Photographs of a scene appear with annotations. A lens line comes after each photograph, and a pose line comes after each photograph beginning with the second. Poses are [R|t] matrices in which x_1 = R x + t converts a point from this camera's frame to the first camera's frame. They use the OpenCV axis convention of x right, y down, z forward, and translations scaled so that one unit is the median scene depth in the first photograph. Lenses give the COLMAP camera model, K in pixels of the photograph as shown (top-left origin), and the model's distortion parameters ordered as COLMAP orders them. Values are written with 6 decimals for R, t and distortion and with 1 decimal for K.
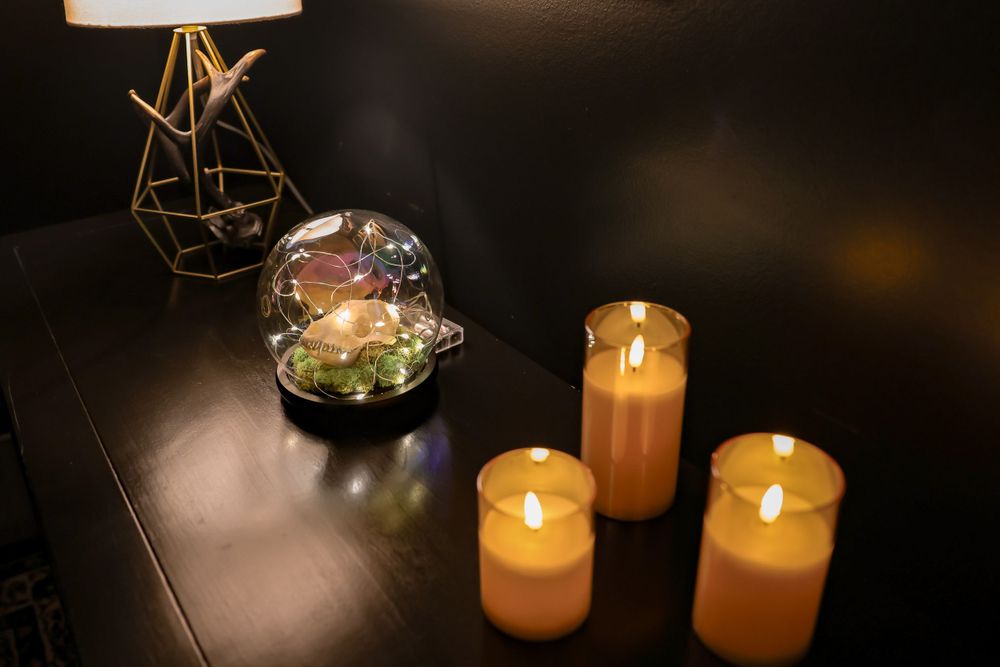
lens RADIAL K [[1076.4, 0, 500.0], [0, 1076.4, 333.5], [0, 0, 1]] dist [-0.000886, 0.000209]
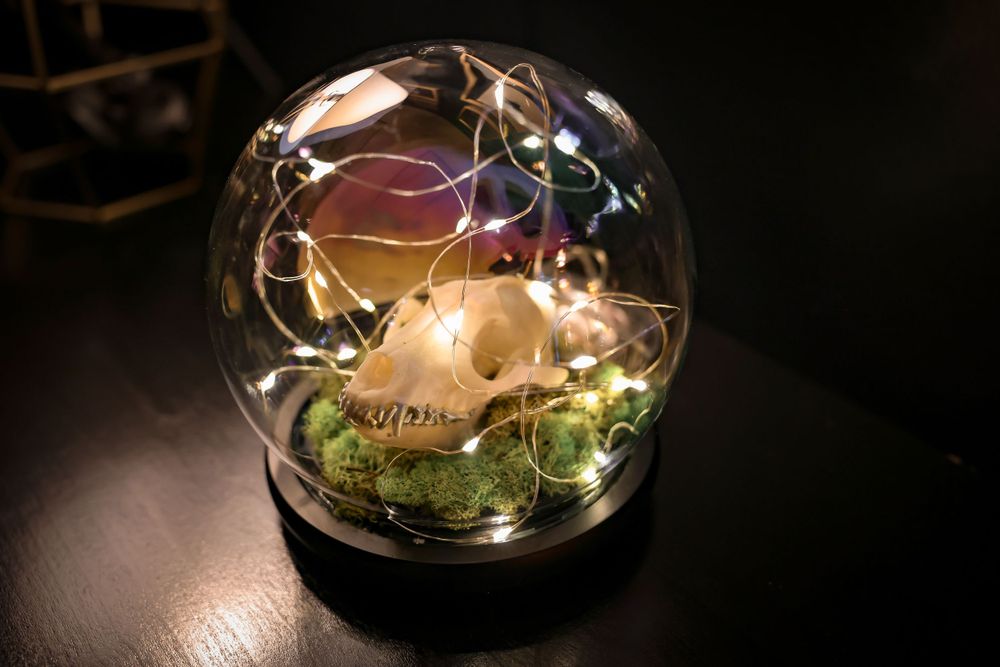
lens RADIAL K [[999.4, 0, 500.0], [0, 999.4, 333.5], [0, 0, 1]] dist [0.094963, 0.000189]
pose [[0.994217, -0.044823, 0.097592, -0.159376], [0.034891, 0.994254, 0.101198, -0.048527], [-0.101568, -0.097207, 0.990068, 0.638447]]
